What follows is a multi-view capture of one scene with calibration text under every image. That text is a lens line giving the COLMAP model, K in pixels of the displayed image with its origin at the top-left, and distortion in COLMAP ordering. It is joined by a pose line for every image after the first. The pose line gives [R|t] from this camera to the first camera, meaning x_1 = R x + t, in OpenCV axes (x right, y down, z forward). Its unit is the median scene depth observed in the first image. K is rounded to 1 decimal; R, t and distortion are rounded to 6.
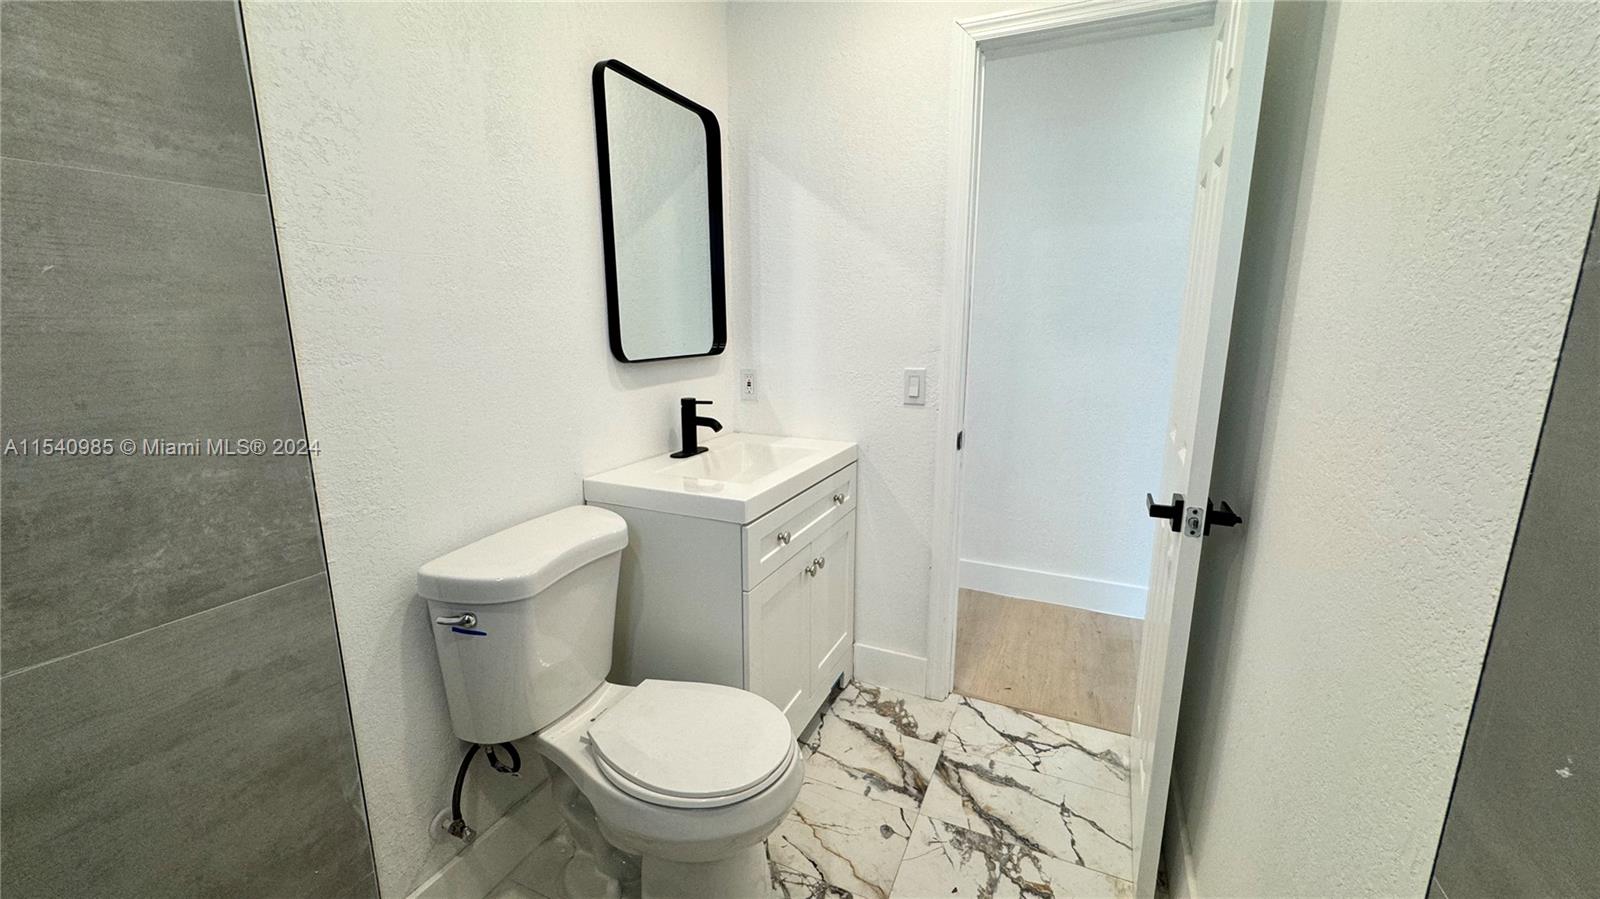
lens RADIAL K [[636.4, 0, 800.0], [0, 636.4, 449.5], [0, 0, 1]] dist [-0.002990, 0.000357]
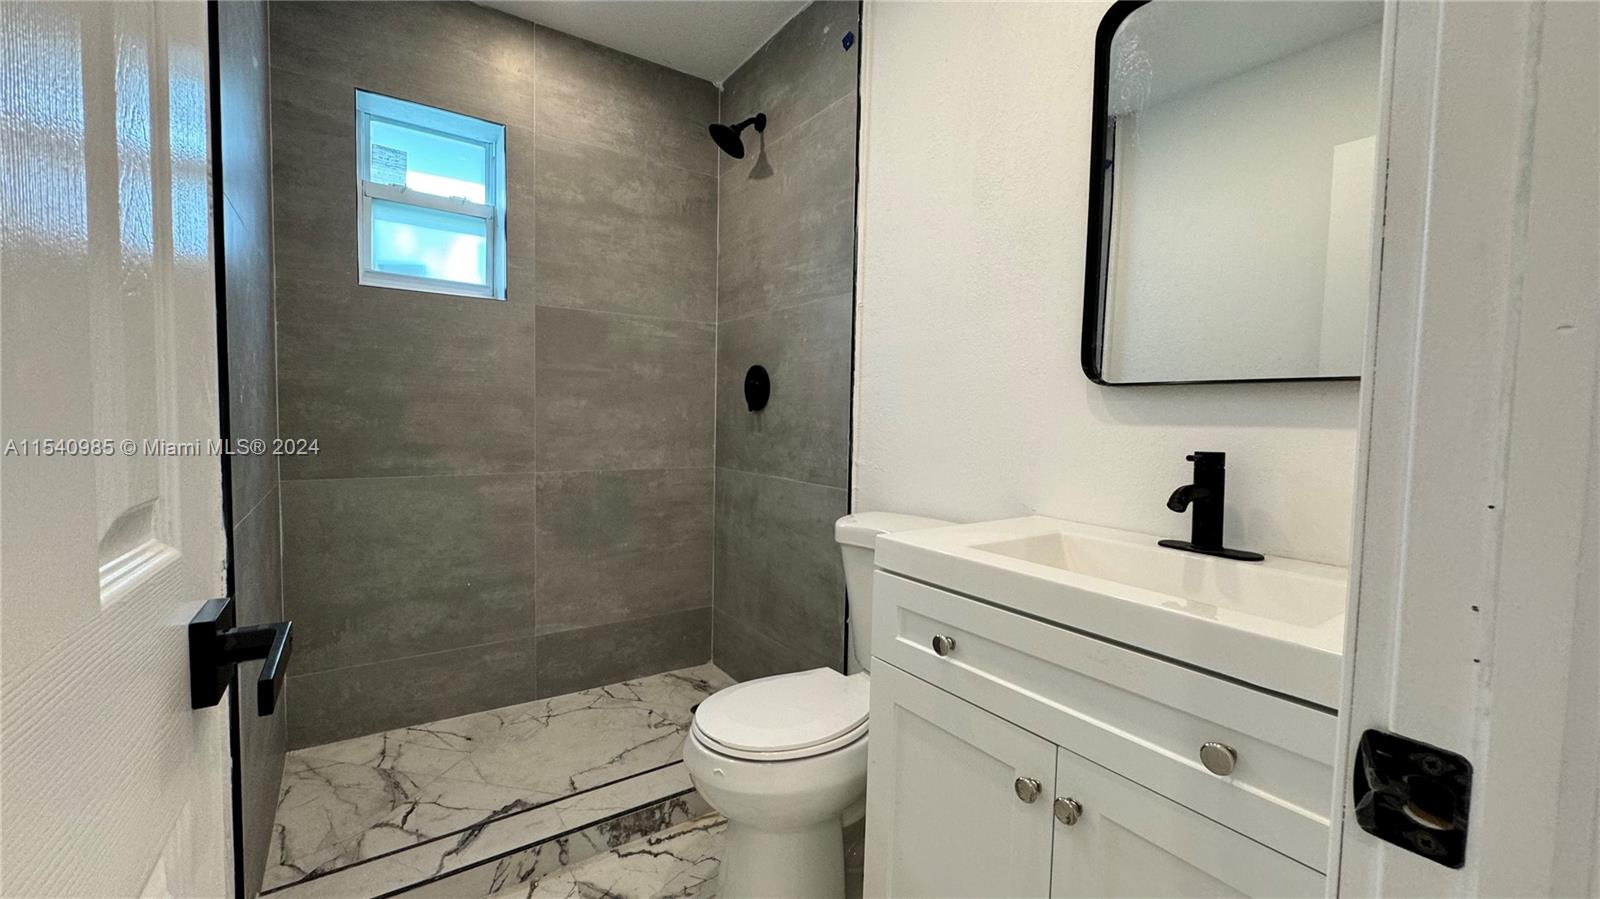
lens RADIAL K [[636.4, 0, 800.0], [0, 636.4, 449.5], [0, 0, 1]] dist [-0.002990, 0.000357]
pose [[-0.512350, 0.037368, -0.857963, 0.491840], [-0.193453, 0.968353, 0.157700, -0.100554], [0.836704, 0.246773, -0.488907, 0.973950]]
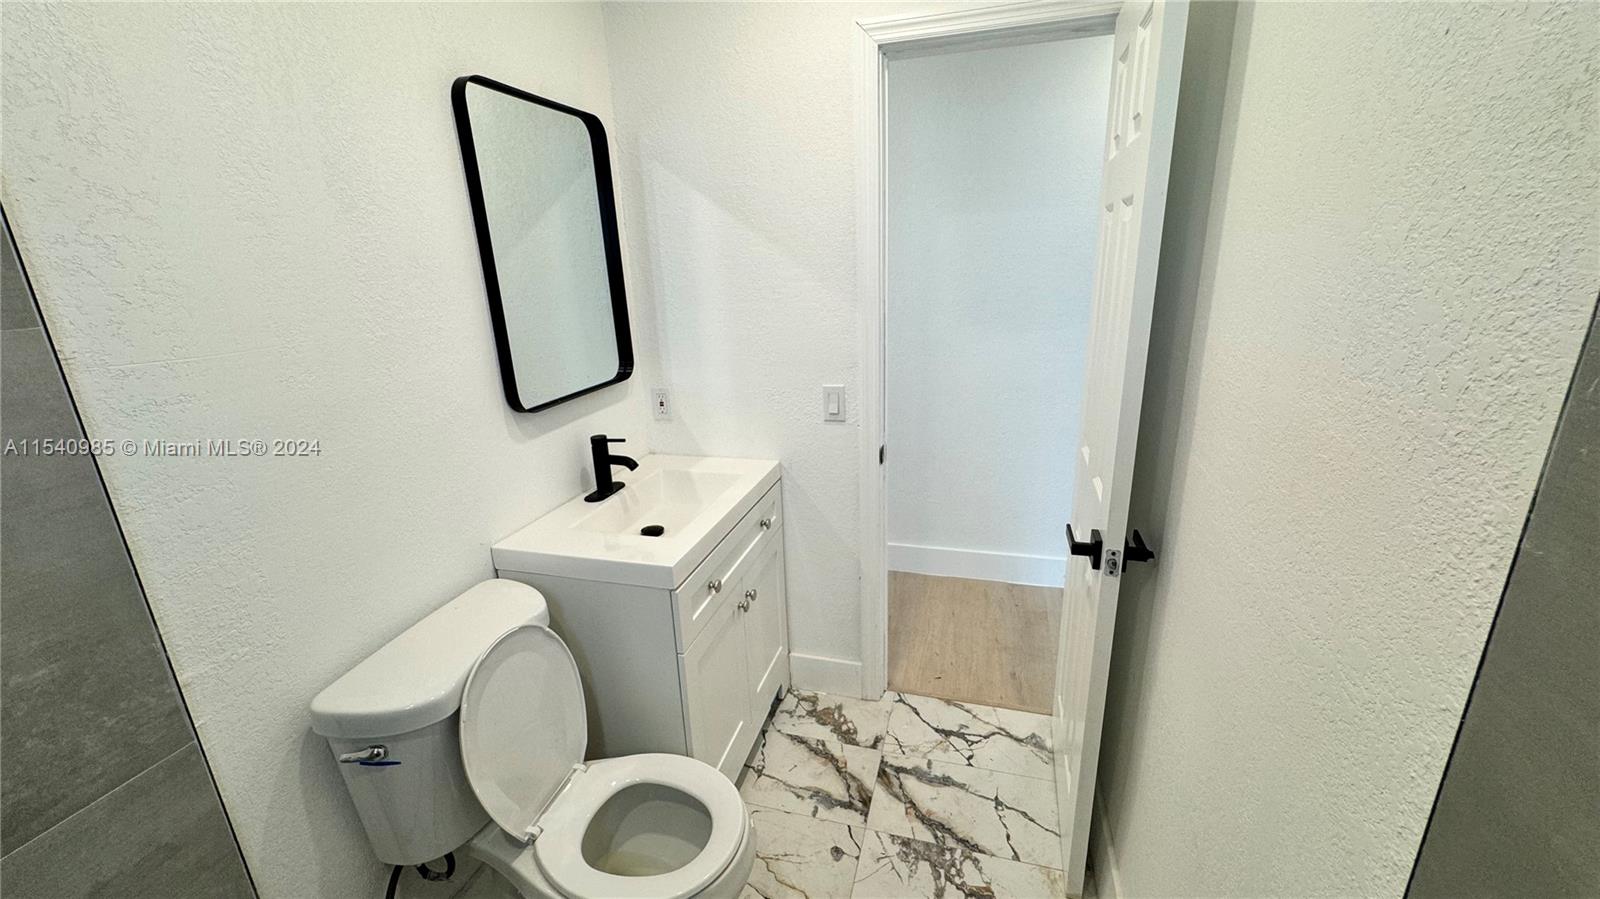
lens RADIAL K [[636.4, 0, 800.0], [0, 636.4, 449.5], [0, 0, 1]] dist [-0.002990, 0.000357]
pose [[0.988371, -0.077292, 0.130950, -0.006517], [0.065794, 0.993769, 0.089968, -0.126219], [-0.137088, -0.080306, 0.987298, 0.034021]]
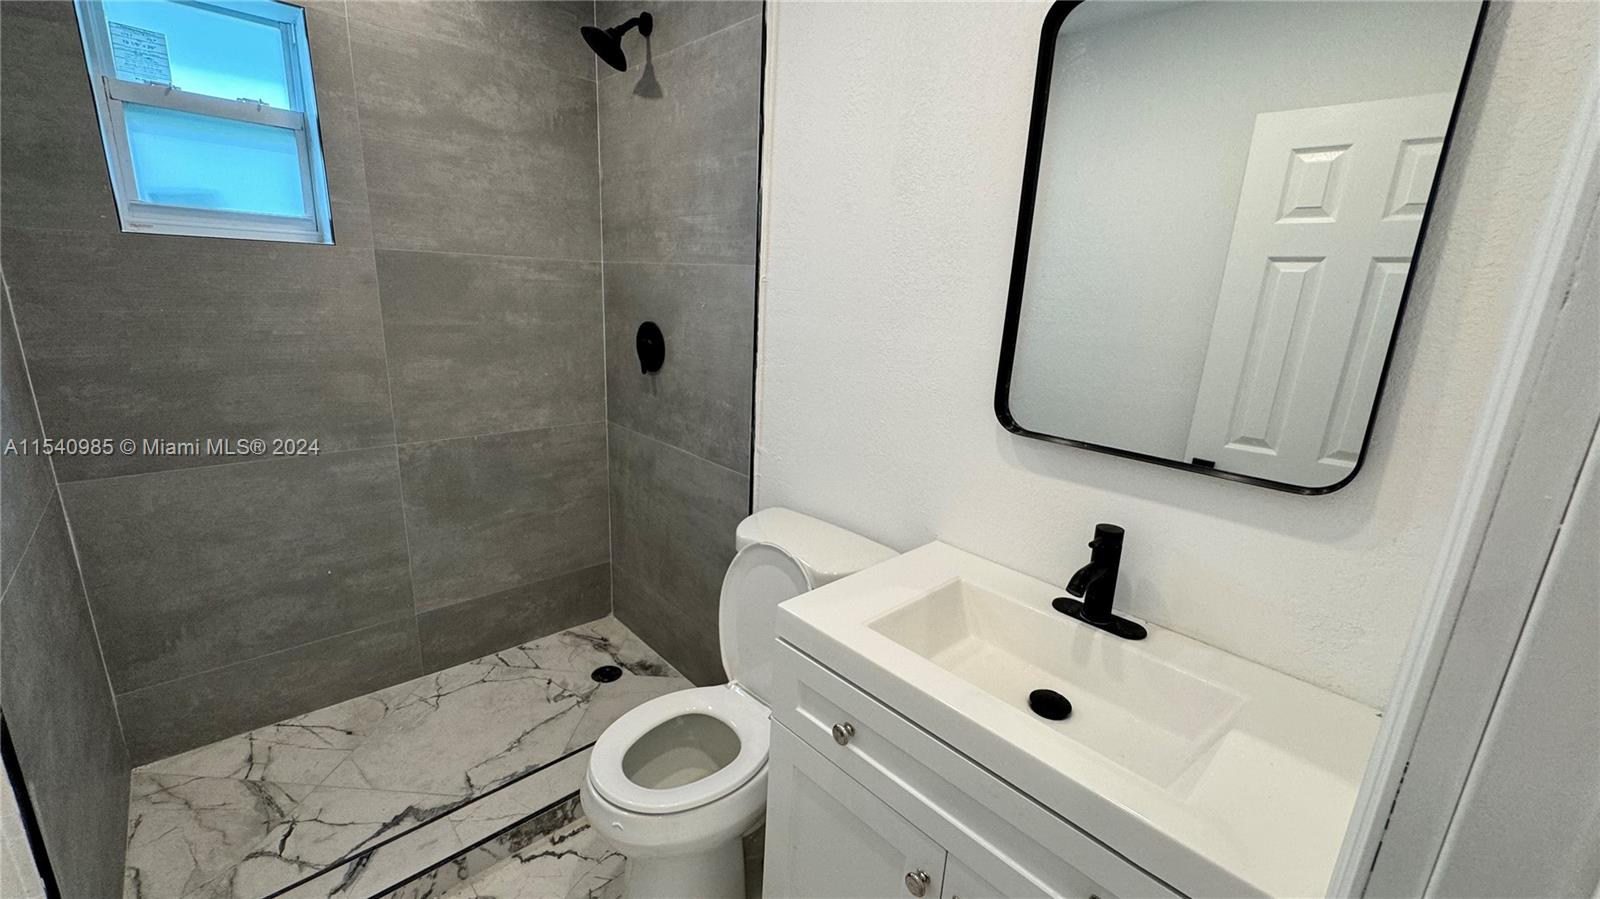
lens RADIAL K [[636.4, 0, 800.0], [0, 636.4, 449.5], [0, 0, 1]] dist [-0.002990, 0.000357]
pose [[-0.380663, 0.216225, -0.899079, 0.418653], [-0.232924, 0.918507, 0.319516, -0.259797], [0.894898, 0.331045, -0.299278, 0.902765]]
